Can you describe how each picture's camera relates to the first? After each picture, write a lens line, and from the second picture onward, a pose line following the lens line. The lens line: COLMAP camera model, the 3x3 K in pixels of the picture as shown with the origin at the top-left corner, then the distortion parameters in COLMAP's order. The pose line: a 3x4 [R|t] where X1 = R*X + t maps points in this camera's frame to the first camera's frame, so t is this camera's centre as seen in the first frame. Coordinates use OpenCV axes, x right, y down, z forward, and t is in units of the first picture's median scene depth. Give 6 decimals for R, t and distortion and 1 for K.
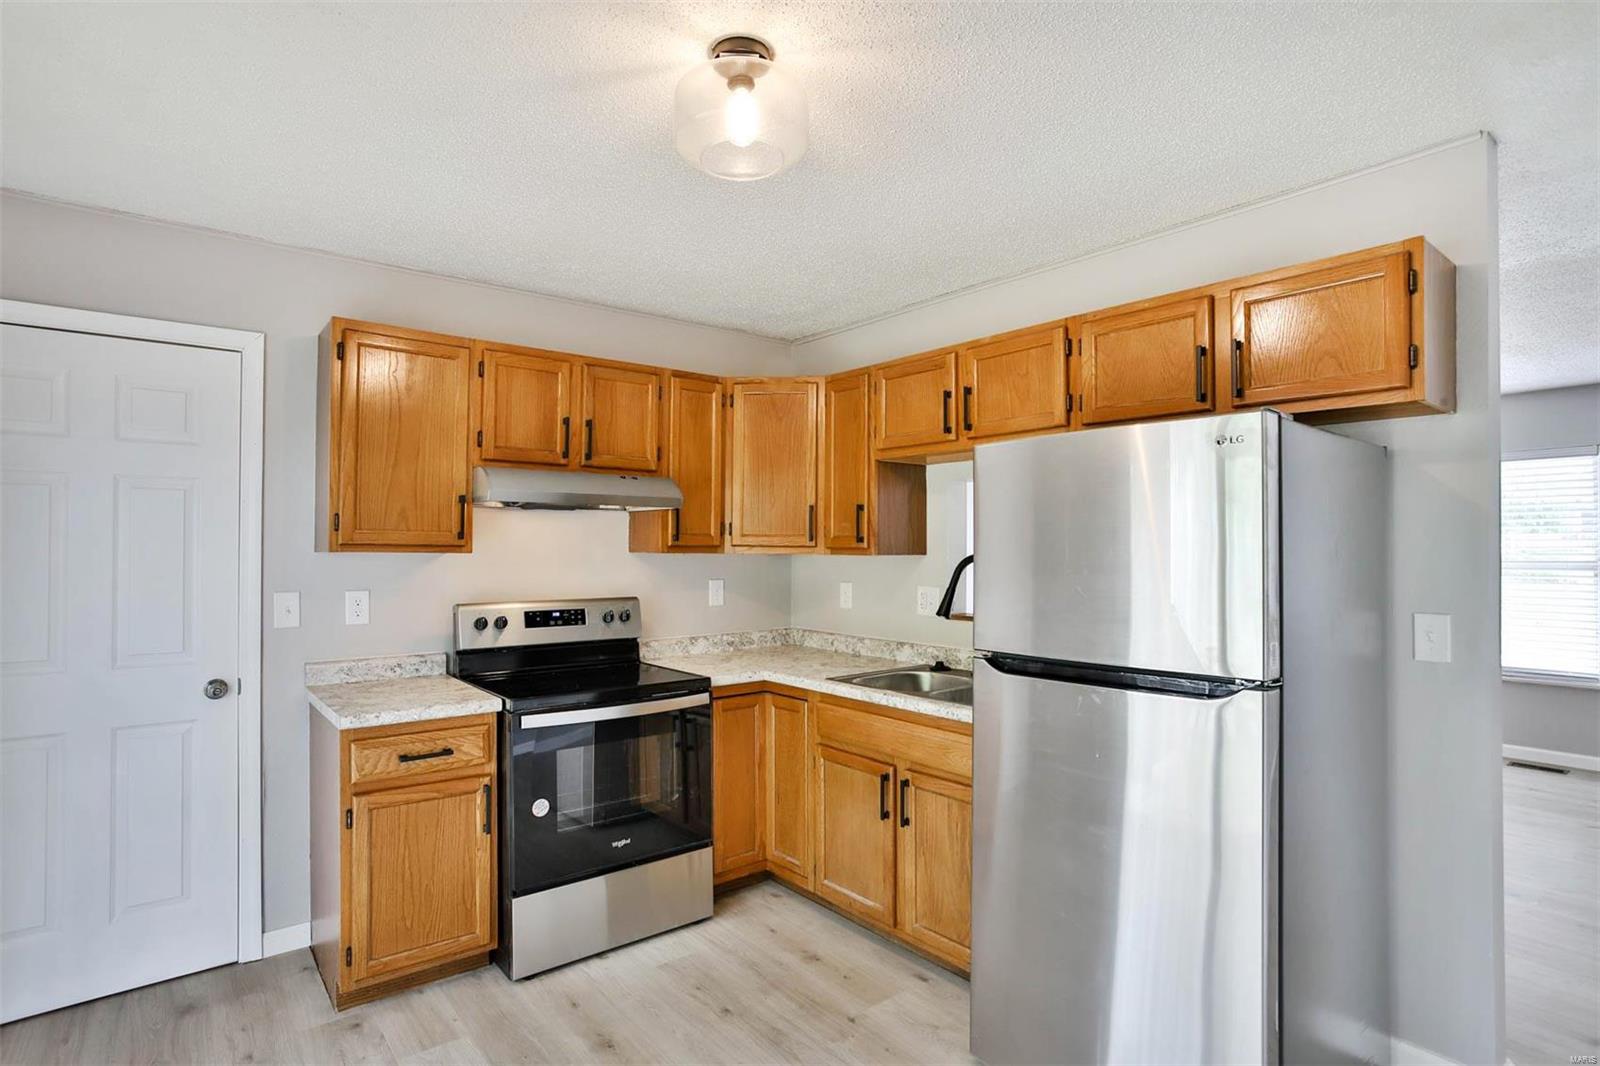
lens RADIAL K [[852.0, 0, 800.2], [0, 852.0, 528.8], [0, 0, 1]] dist [-0.067953, 0.054922]
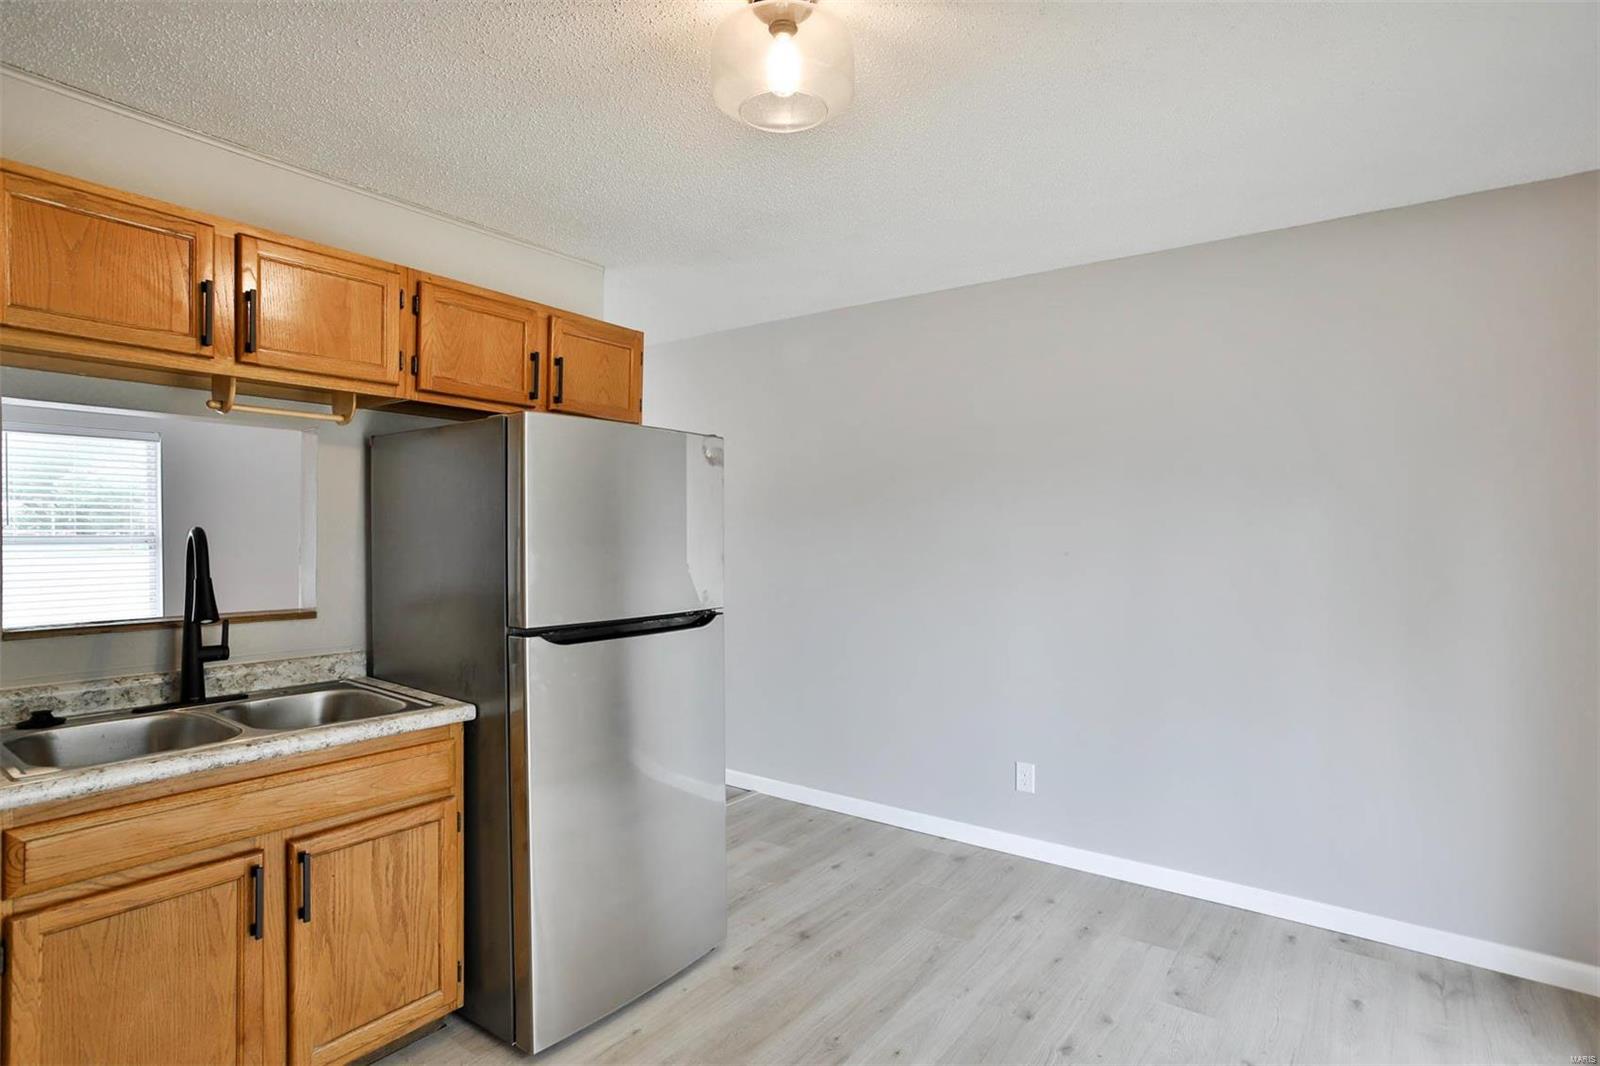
lens RADIAL K [[852.0, 0, 800.2], [0, 852.0, 528.8], [0, 0, 1]] dist [-0.067953, 0.054922]
pose [[-0.277913, 0.000574, 0.960606, -0.569787], [-0.030218, 0.999500, -0.009340, 0.022376], [-0.960131, -0.031624, -0.277757, 0.712867]]
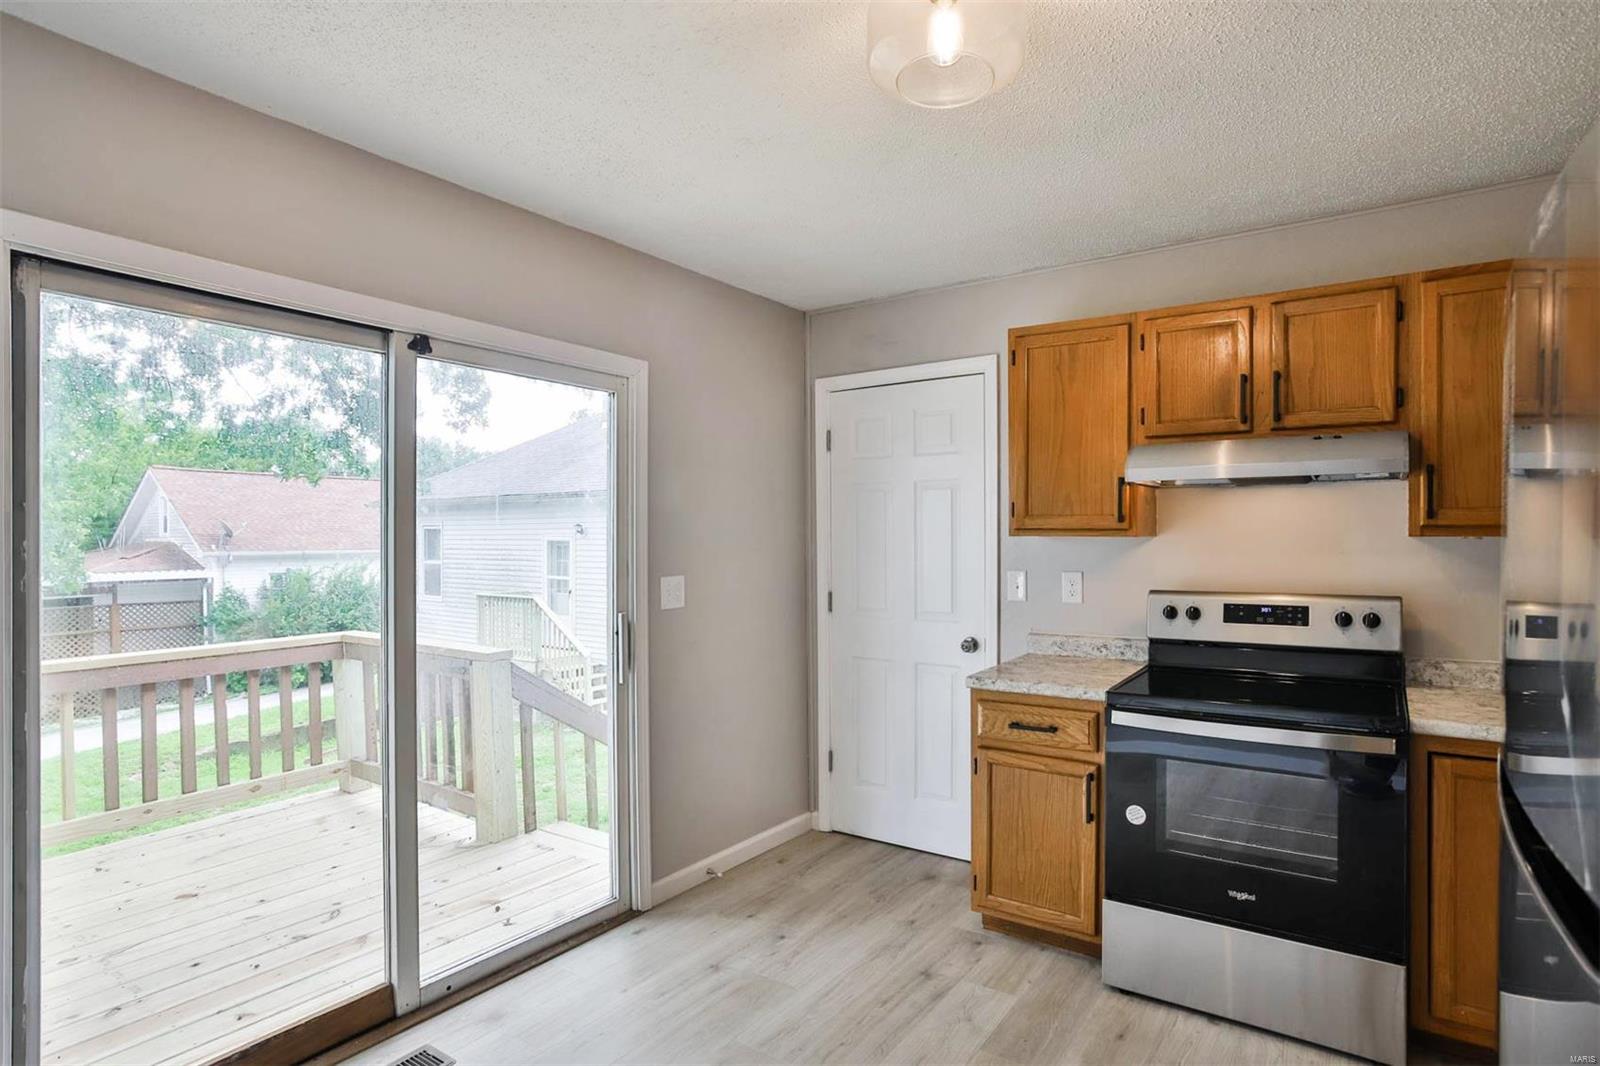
lens RADIAL K [[863.1, 0, 789.8], [0, 863.1, 534.2], [0, 0, 1]] dist [-0.055627, 0.046781]
pose [[0.264461, -0.003352, -0.964390, 0.428251], [0.027542, 0.999612, 0.004078, 0.010720], [0.964003, -0.027640, 0.264451, 0.351478]]
